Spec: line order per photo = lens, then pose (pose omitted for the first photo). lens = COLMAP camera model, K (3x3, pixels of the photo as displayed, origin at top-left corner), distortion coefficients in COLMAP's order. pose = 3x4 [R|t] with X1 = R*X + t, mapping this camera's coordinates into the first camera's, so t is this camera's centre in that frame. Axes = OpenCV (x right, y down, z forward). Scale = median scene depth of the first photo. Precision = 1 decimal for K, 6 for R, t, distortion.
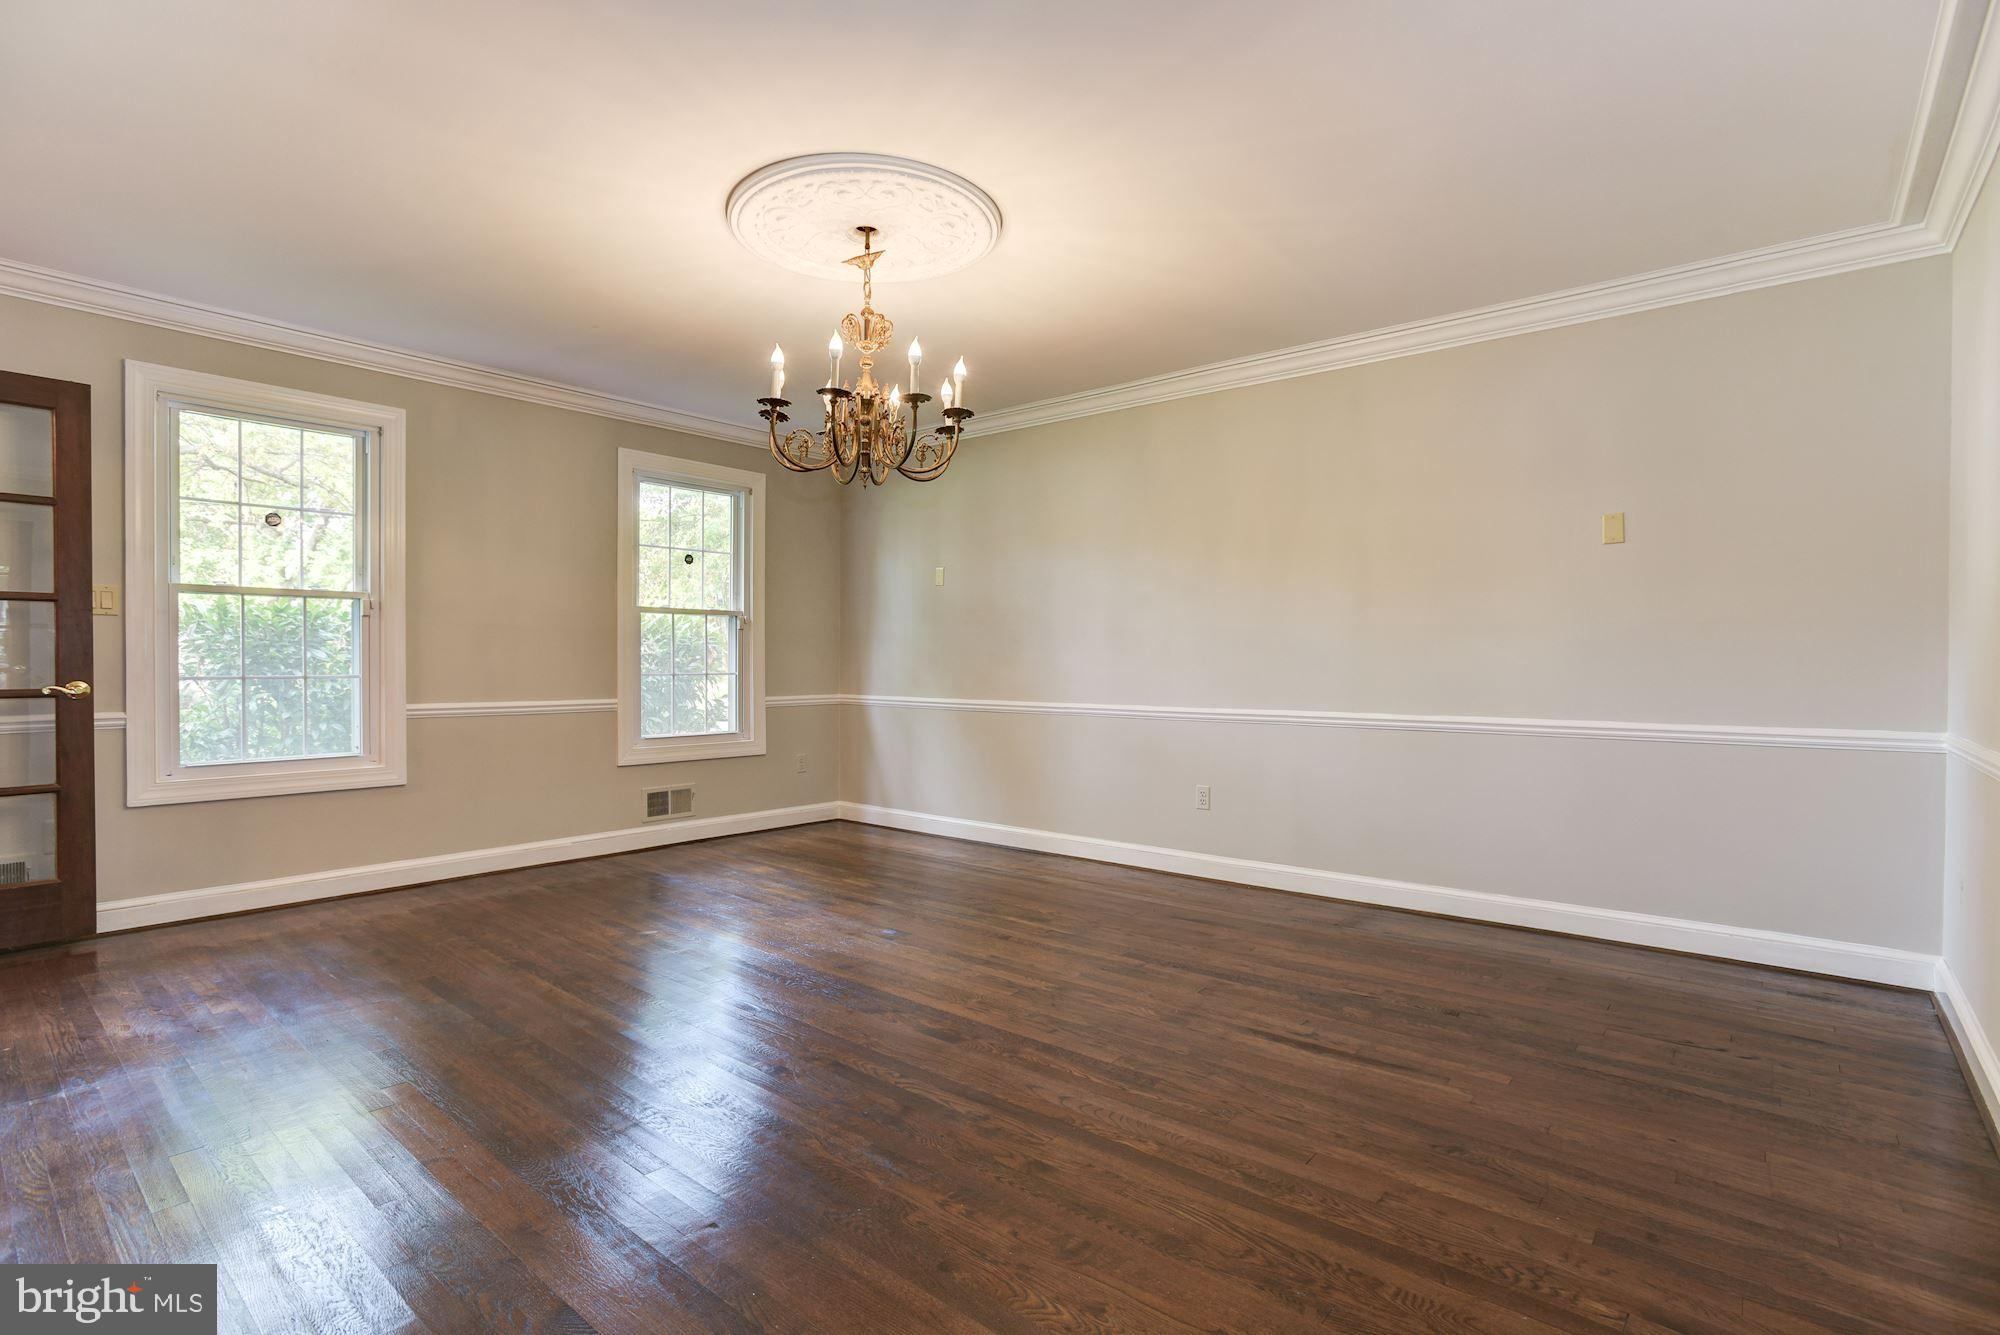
lens RADIAL K [[956.0, 0, 1006.6], [0, 956.0, 678.1], [0, 0, 1]] dist [-0.026275, -0.000658]
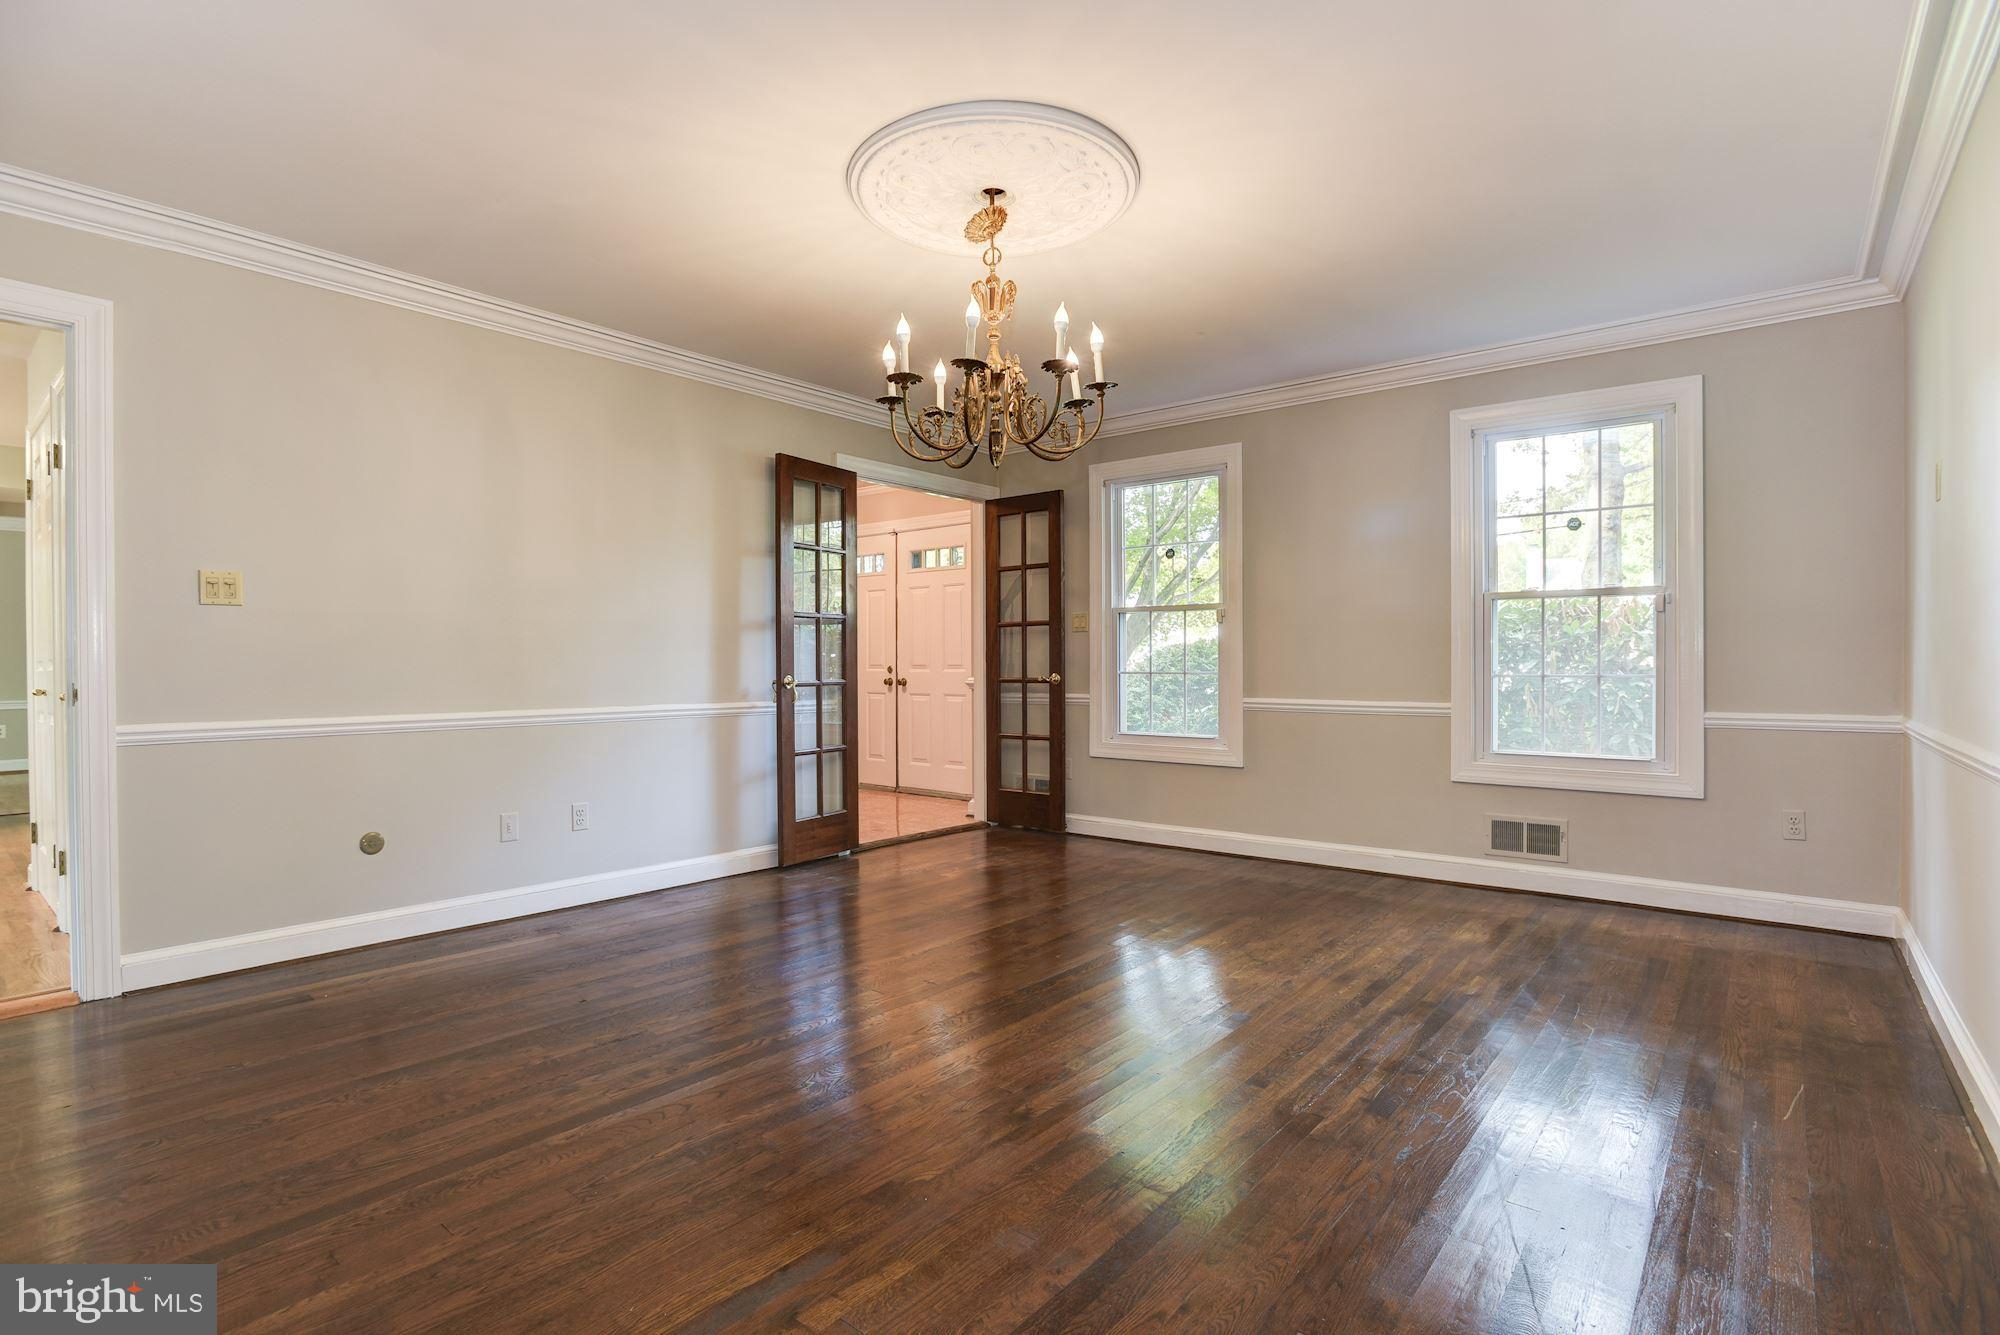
lens RADIAL K [[963.2, 0, 962.5], [0, 963.2, 669.8], [0, 0, 1]] dist [-0.021908, 0.000988]
pose [[-0.008510, 0.004428, -0.999954, 0.459098], [-0.012234, 0.999915, 0.004532, -0.006149], [0.999889, 0.012272, -0.008455, 0.568358]]
